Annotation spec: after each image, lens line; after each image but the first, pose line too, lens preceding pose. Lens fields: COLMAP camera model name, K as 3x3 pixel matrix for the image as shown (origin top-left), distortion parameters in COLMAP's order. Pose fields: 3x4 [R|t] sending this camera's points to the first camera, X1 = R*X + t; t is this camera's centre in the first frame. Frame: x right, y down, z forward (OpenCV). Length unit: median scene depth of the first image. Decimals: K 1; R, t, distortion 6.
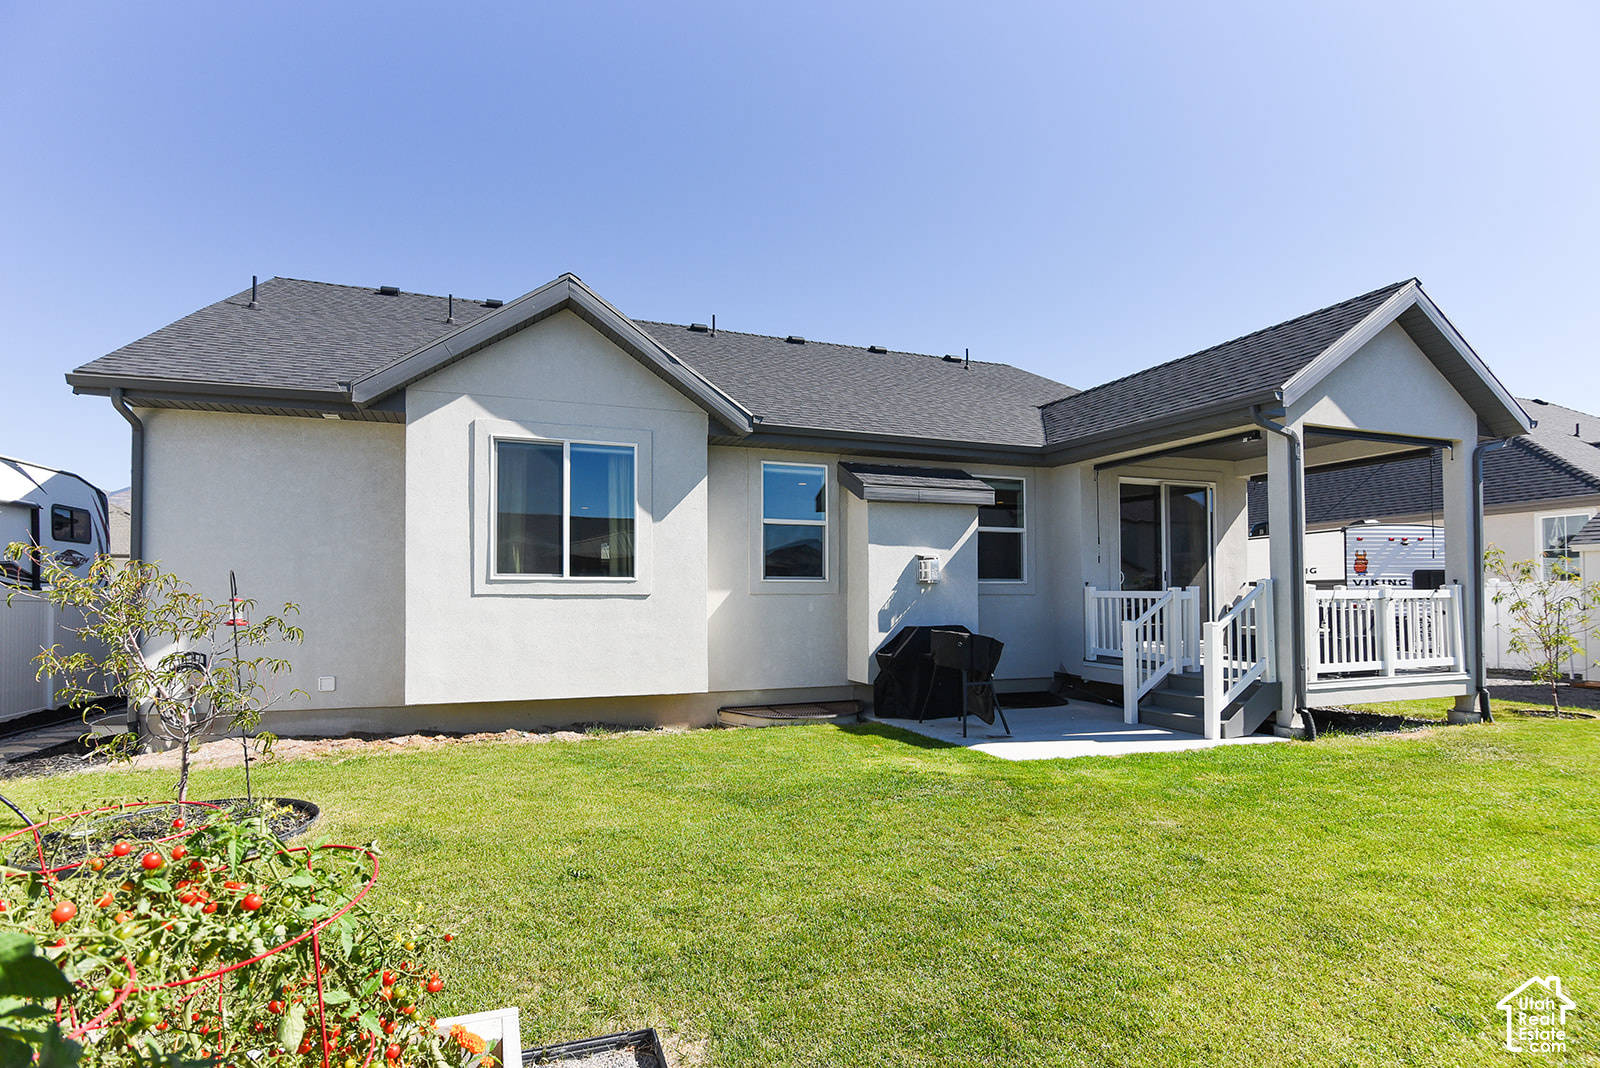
lens RADIAL K [[783.7, 0, 797.9], [0, 783.7, 578.9], [0, 0, 1]] dist [-0.001126, -0.000651]
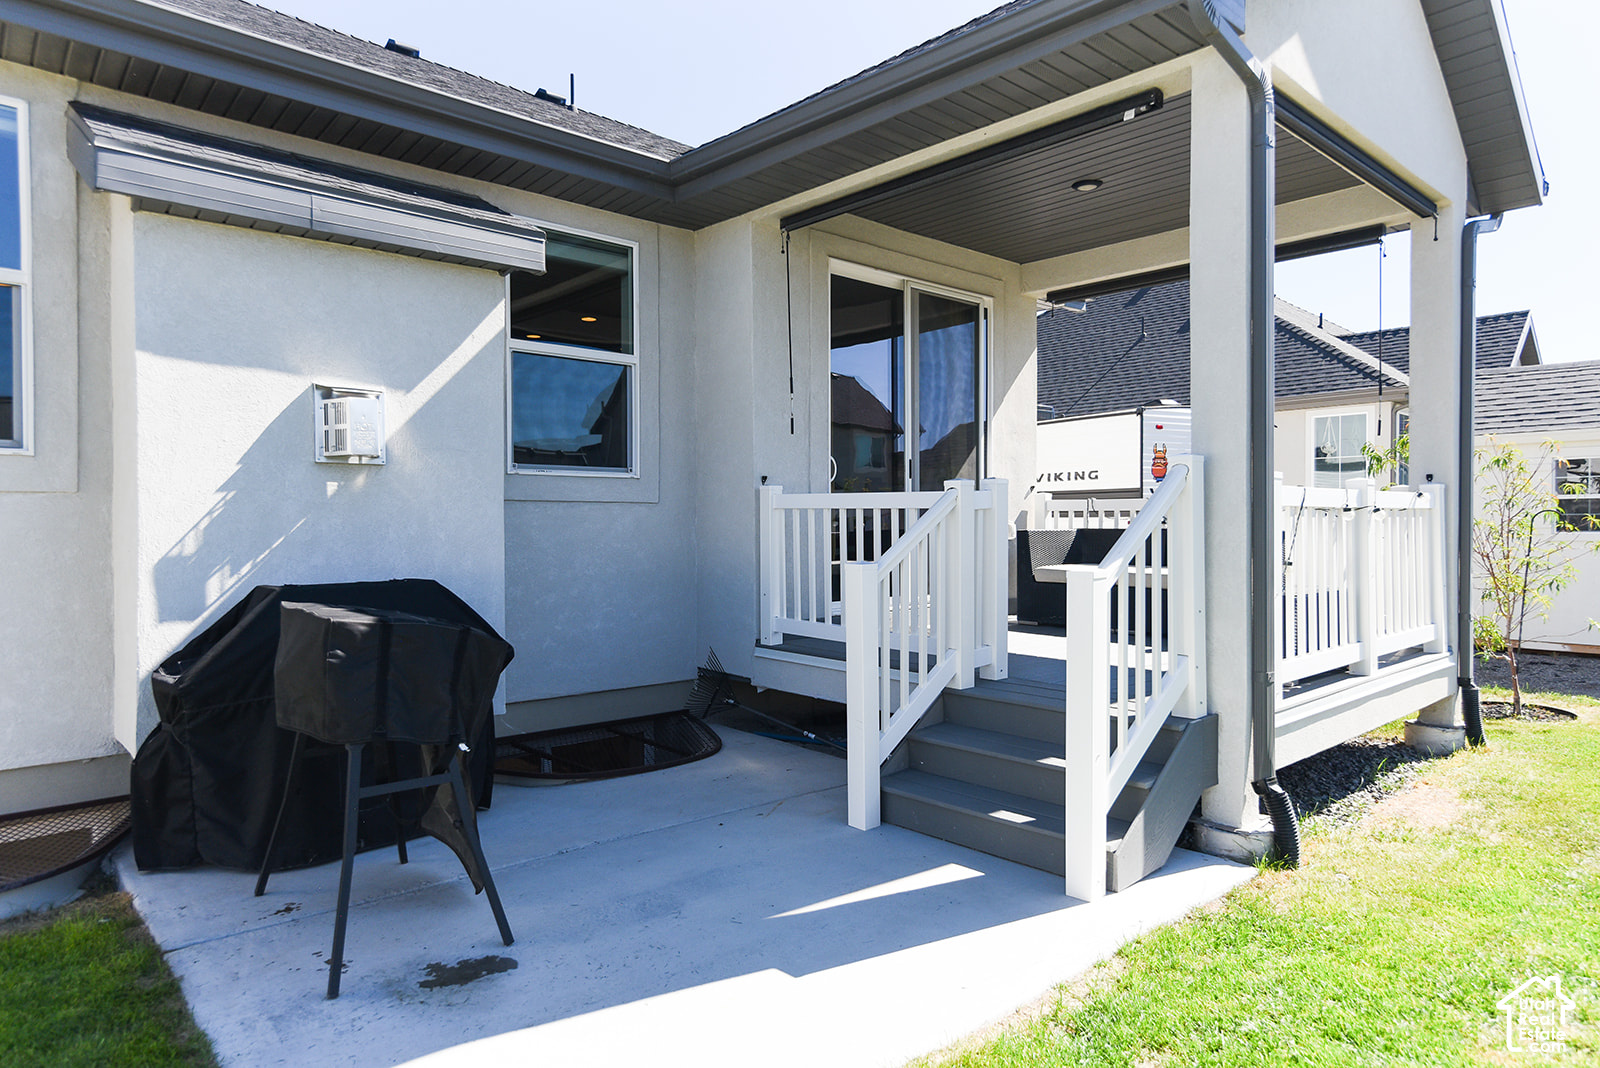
lens RADIAL K [[956.3, 0, 800.0], [0, 956.3, 534.0], [0, 0, 1]] dist [0.008670, 0.001965]
pose [[0.927727, -0.003358, 0.373244, 0.188772], [-0.009469, 0.999426, 0.032529, 0.021073], [-0.373139, -0.033712, 0.927163, 0.497056]]
